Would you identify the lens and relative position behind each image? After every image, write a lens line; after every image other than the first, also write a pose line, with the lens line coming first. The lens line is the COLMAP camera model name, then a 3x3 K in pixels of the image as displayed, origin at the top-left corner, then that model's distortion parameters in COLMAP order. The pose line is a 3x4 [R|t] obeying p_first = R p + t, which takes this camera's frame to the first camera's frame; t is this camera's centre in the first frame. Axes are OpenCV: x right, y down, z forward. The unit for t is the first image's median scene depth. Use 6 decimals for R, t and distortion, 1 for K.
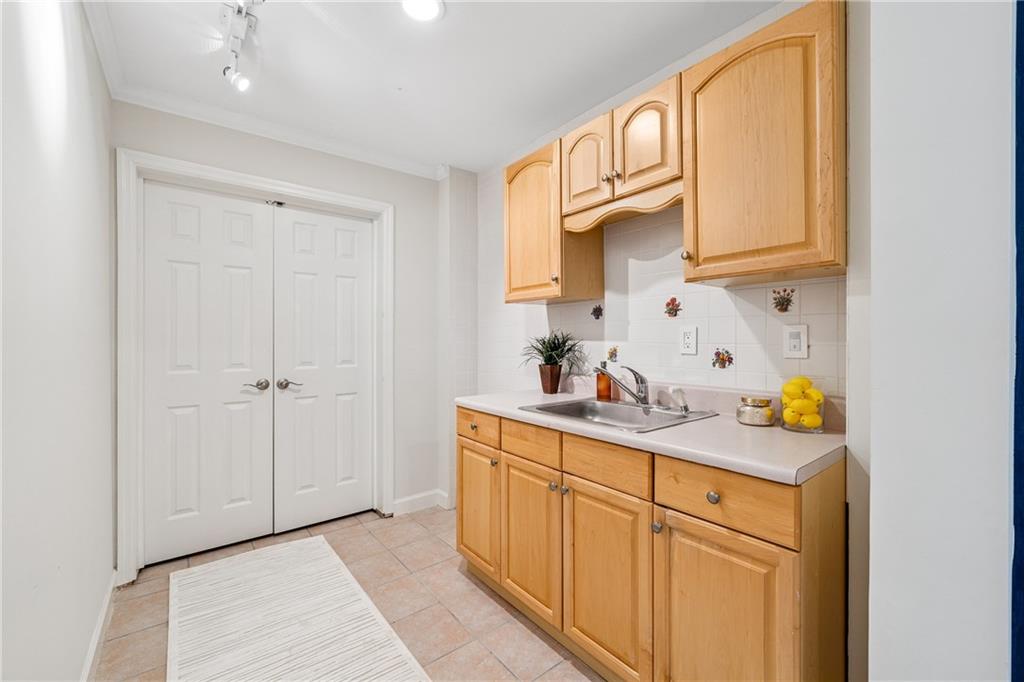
lens RADIAL K [[418.5, 0, 509.9], [0, 418.5, 342.3], [0, 0, 1]] dist [0.004137, -0.000278]
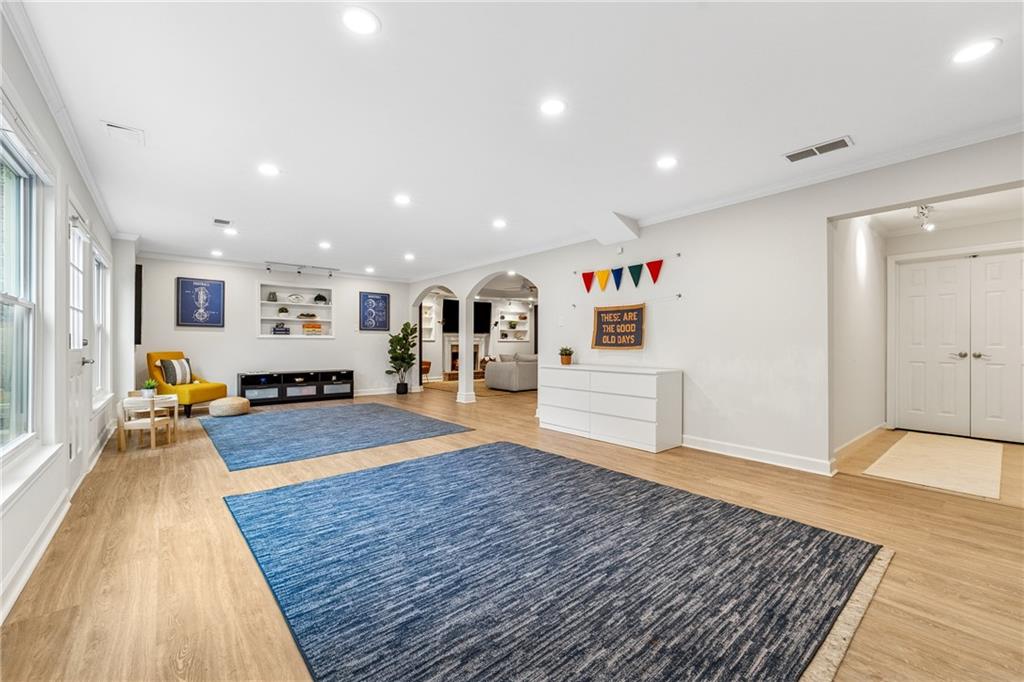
lens RADIAL K [[418.5, 0, 510.7], [0, 418.5, 342.2], [0, 0, 1]] dist [0.004137, -0.000278]
pose [[0.021365, 0.002764, -0.999768, 1.247792], [-0.002246, 0.999994, 0.002717, 0.043967], [0.999769, 0.002188, 0.021371, -1.065140]]
